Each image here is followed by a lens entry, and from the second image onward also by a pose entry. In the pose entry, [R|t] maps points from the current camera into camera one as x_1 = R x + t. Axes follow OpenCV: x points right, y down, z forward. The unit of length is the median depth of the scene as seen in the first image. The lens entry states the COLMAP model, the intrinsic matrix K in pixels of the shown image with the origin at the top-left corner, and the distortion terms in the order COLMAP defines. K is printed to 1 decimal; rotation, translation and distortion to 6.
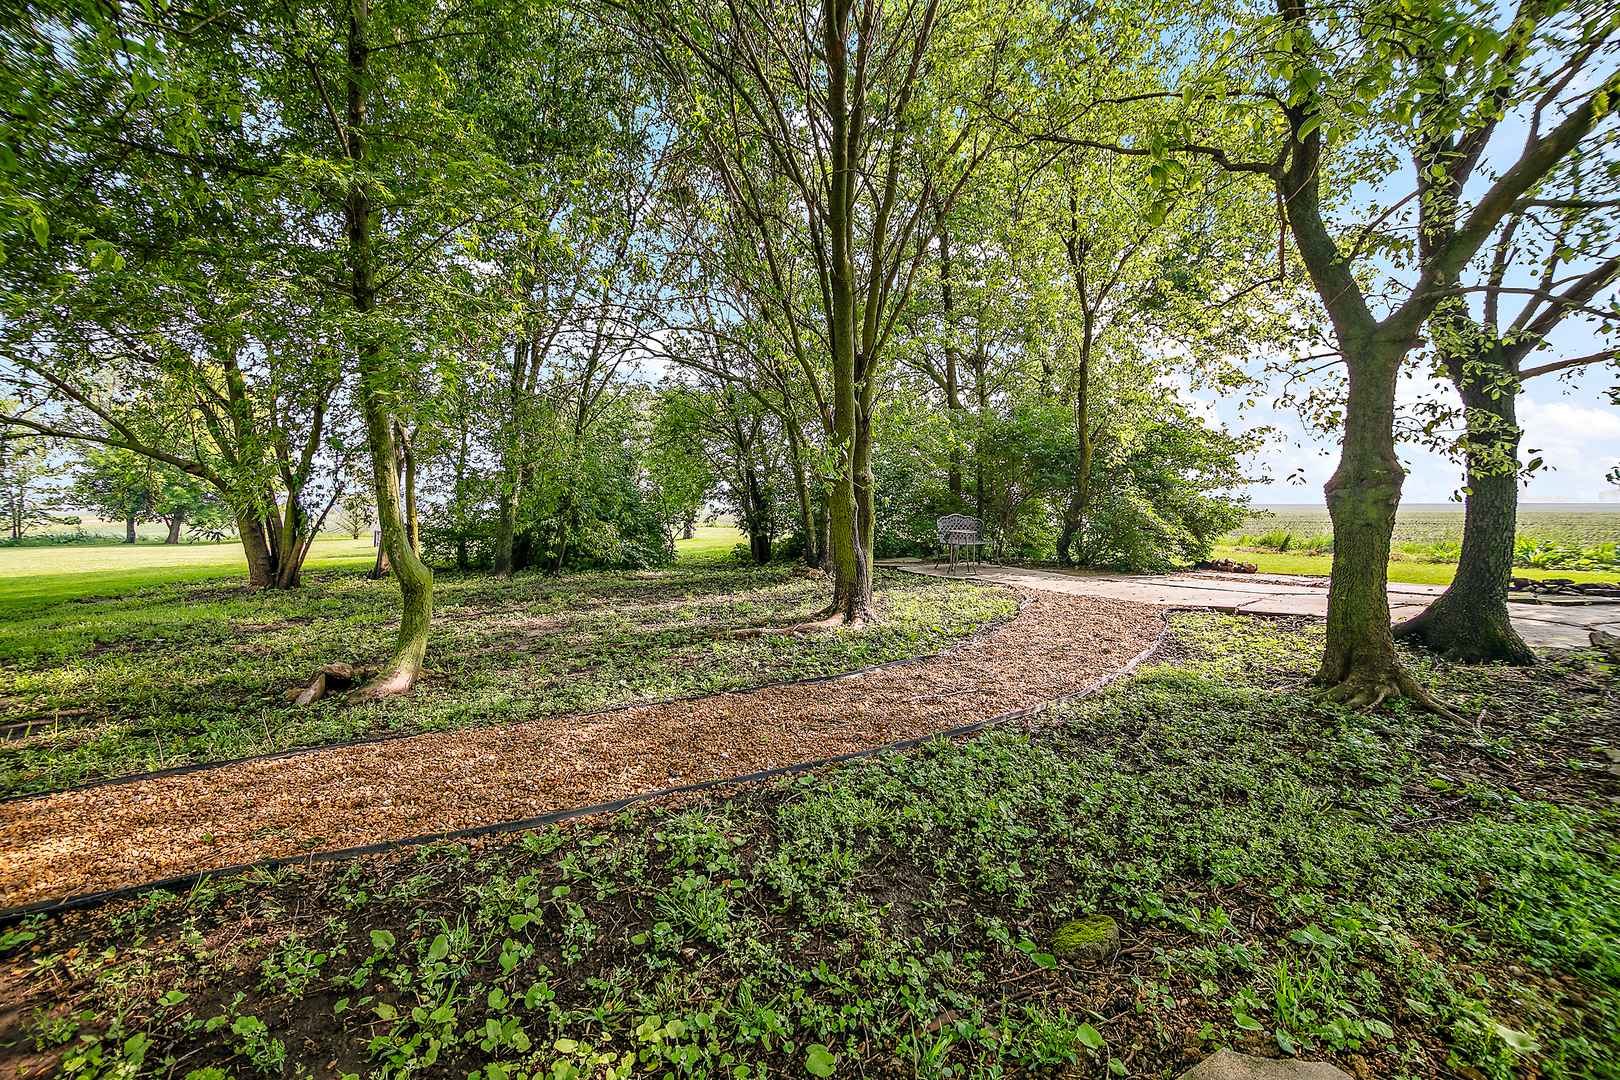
lens RADIAL K [[740.5, 0, 812.3], [0, 740.5, 538.5], [0, 0, 1]] dist [-0.003367, -0.001019]
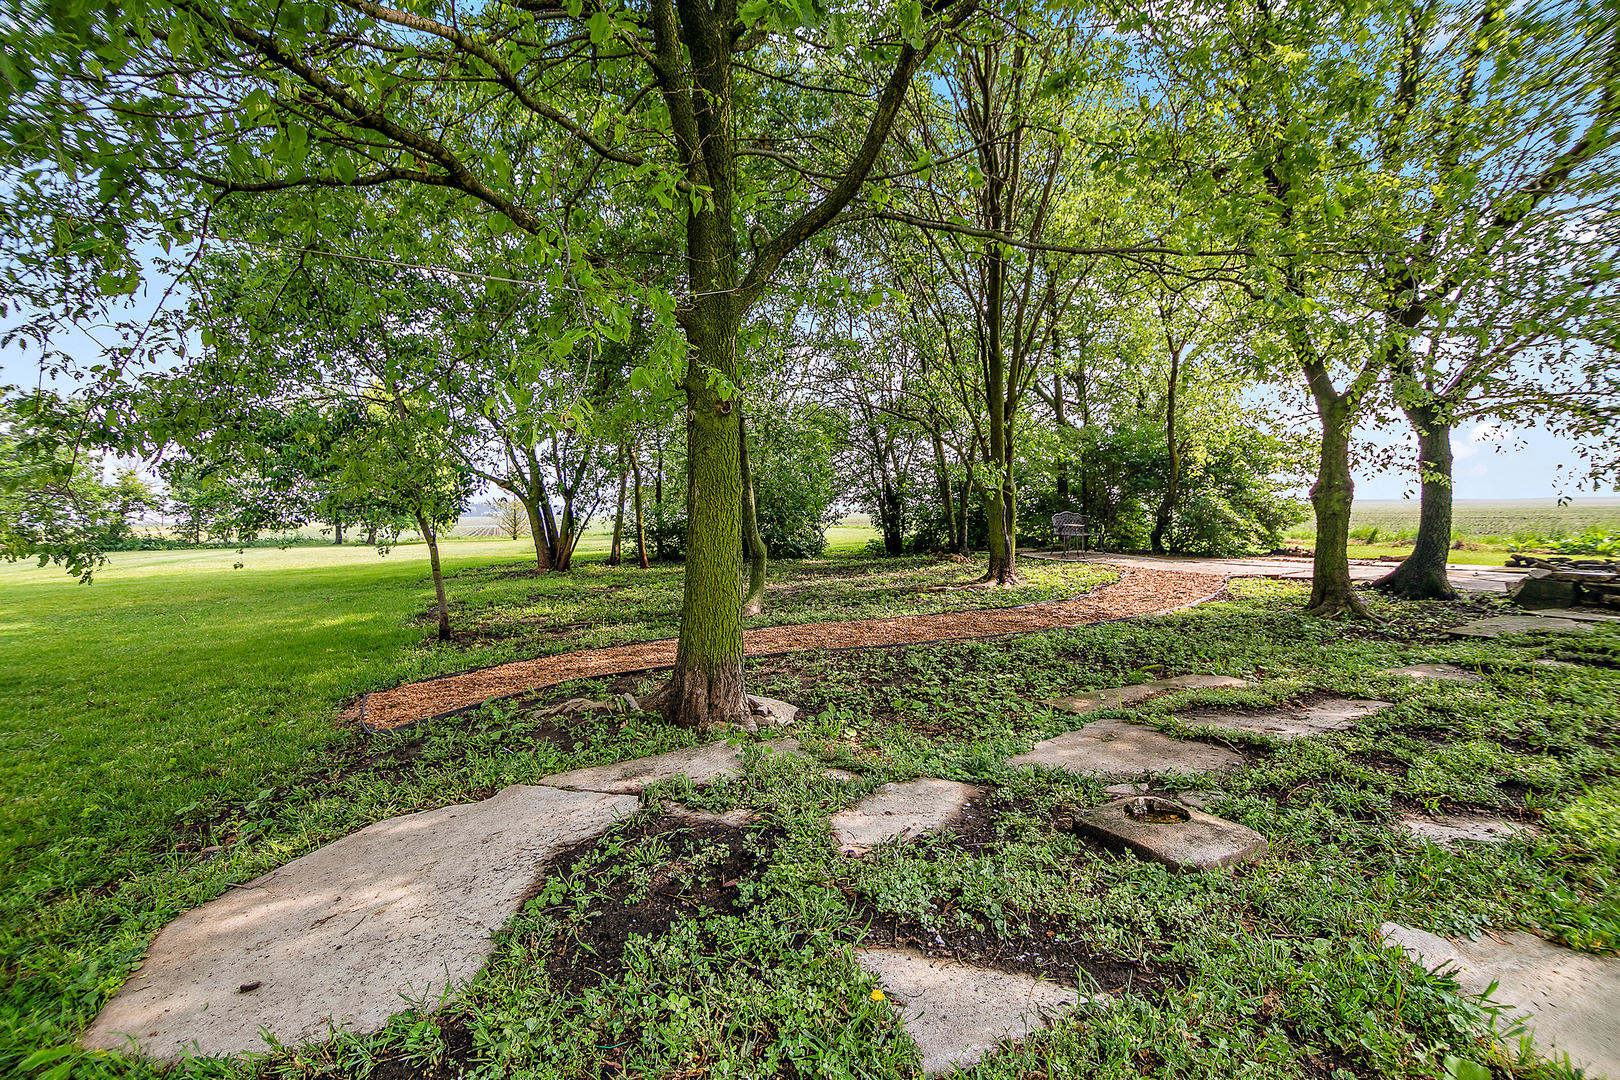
lens RADIAL K [[740.5, 0, 806.7], [0, 740.5, 535.4], [0, 0, 1]] dist [-0.003367, -0.001019]
pose [[0.992441, -0.005610, -0.122592, -0.092294], [0.004902, 0.999970, -0.006071, 0.012815], [0.122622, 0.005424, 0.992439, -0.310341]]
